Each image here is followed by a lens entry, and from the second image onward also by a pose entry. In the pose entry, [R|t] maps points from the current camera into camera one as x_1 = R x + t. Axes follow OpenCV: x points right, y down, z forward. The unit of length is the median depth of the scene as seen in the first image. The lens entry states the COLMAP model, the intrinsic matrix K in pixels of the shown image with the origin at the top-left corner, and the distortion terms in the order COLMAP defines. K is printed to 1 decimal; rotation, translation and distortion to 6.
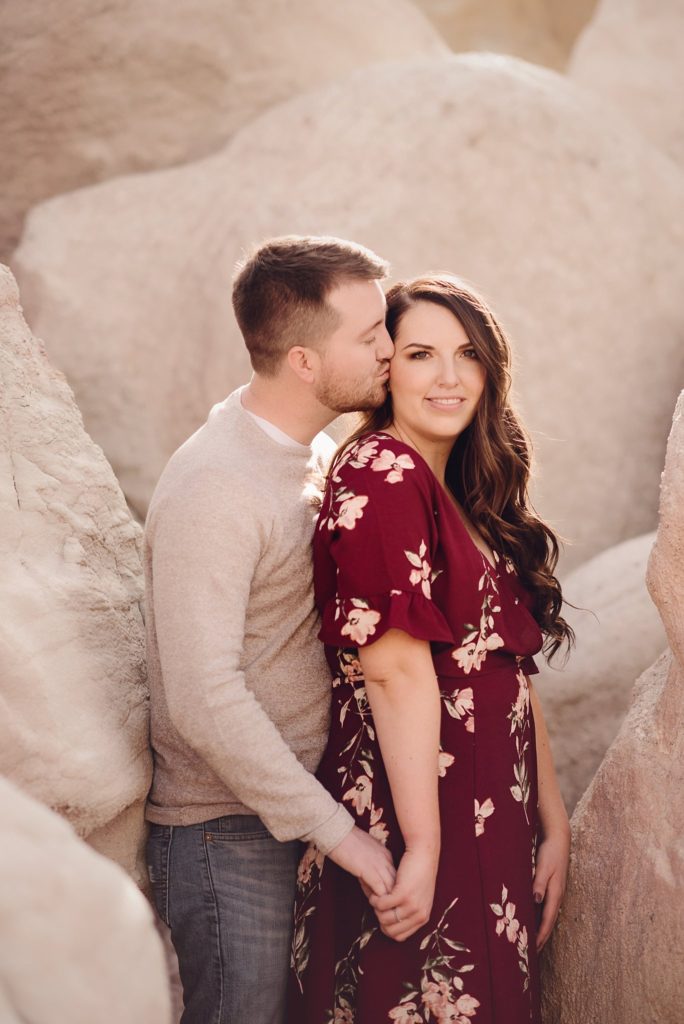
lens RADIAL K [[2492.0, 0, 342.9], [0, 2492.0, 511.3], [0, 0, 1]] dist [-0.080930, 0.000000]
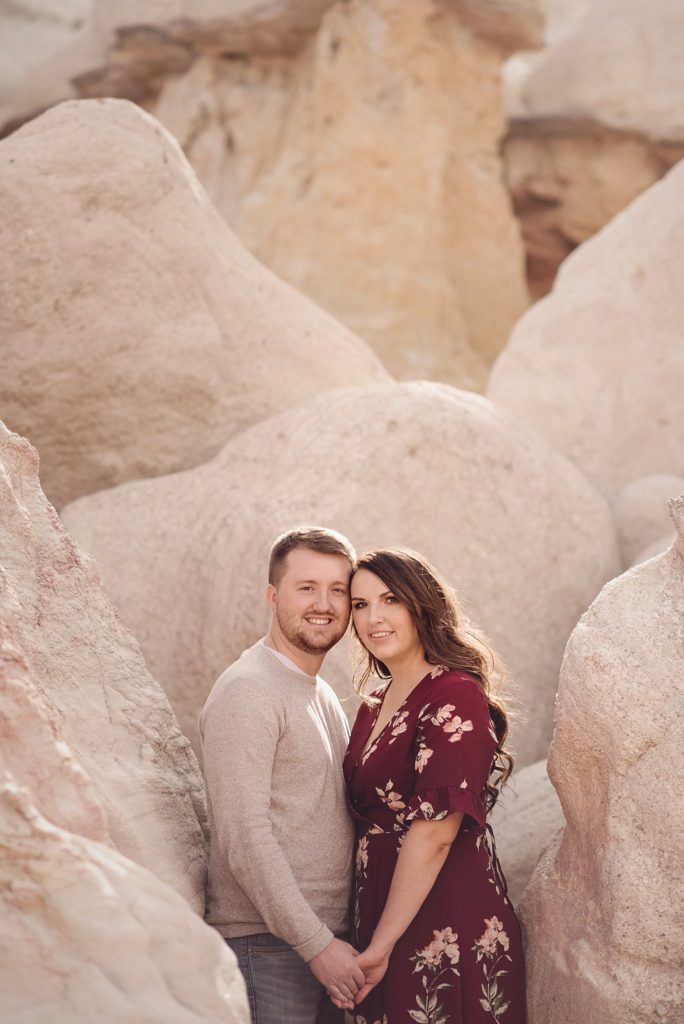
lens RADIAL K [[2492.0, 0, 342.6], [0, 2492.0, 512.9], [0, 0, 1]] dist [-0.080930, 0.000000]
pose [[0.999493, -0.006006, 0.031278, -0.023607], [0.009434, 0.993817, -0.110625, 0.022407], [-0.030420, 0.110864, 0.993370, -0.258452]]
